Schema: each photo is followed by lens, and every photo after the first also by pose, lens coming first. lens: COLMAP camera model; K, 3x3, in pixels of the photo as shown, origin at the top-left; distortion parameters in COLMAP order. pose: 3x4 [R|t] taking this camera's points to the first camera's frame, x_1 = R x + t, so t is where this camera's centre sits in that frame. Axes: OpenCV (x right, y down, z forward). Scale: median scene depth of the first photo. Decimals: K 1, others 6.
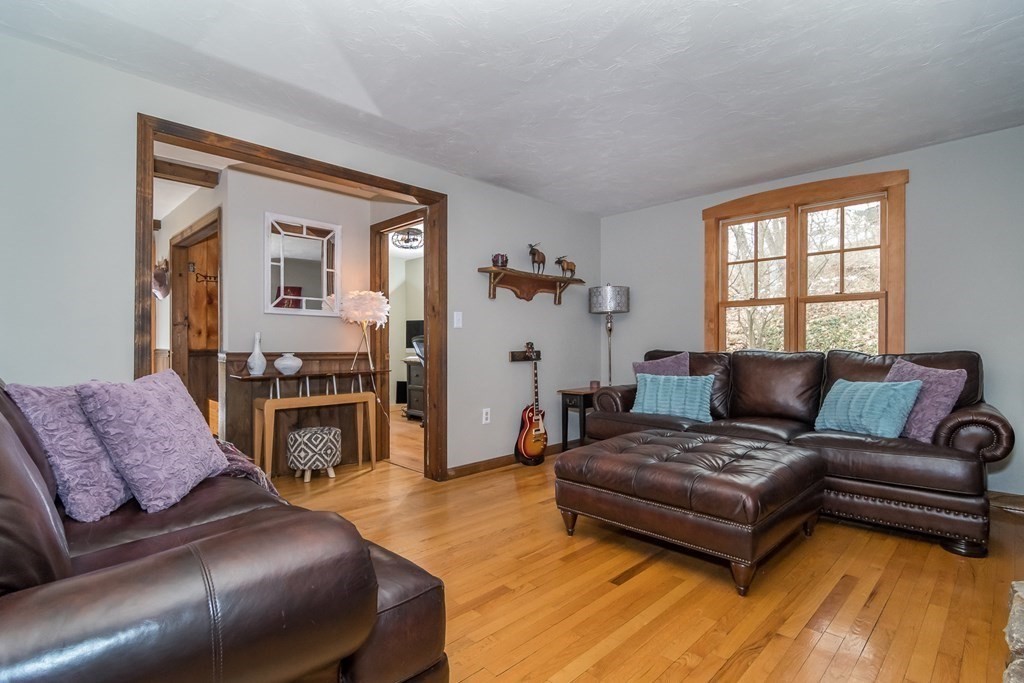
lens RADIAL K [[497.2, 0, 513.9], [0, 497.2, 343.3], [0, 0, 1]] dist [-0.001964, 0.000125]
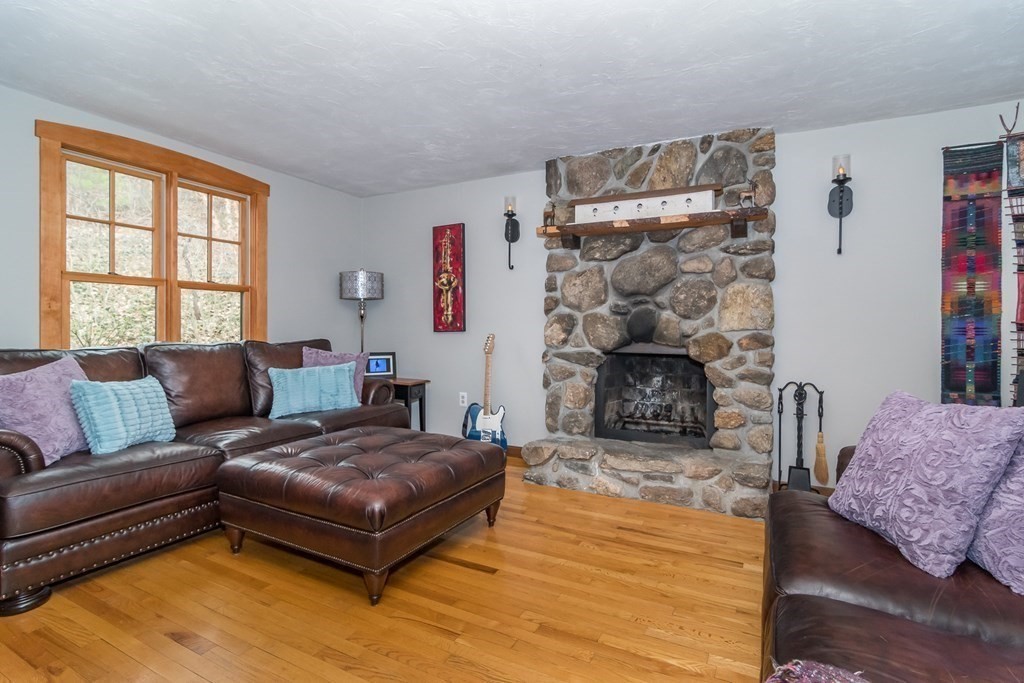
lens RADIAL K [[500.0, 0, 516.1], [0, 500.0, 320.1], [0, 0, 1]] dist [0.002957, 0.000735]
pose [[-0.291531, 0.015552, 0.956435, -0.508223], [-0.004185, 0.999838, -0.017533, -0.012881], [-0.956552, -0.009114, -0.291419, 0.793768]]
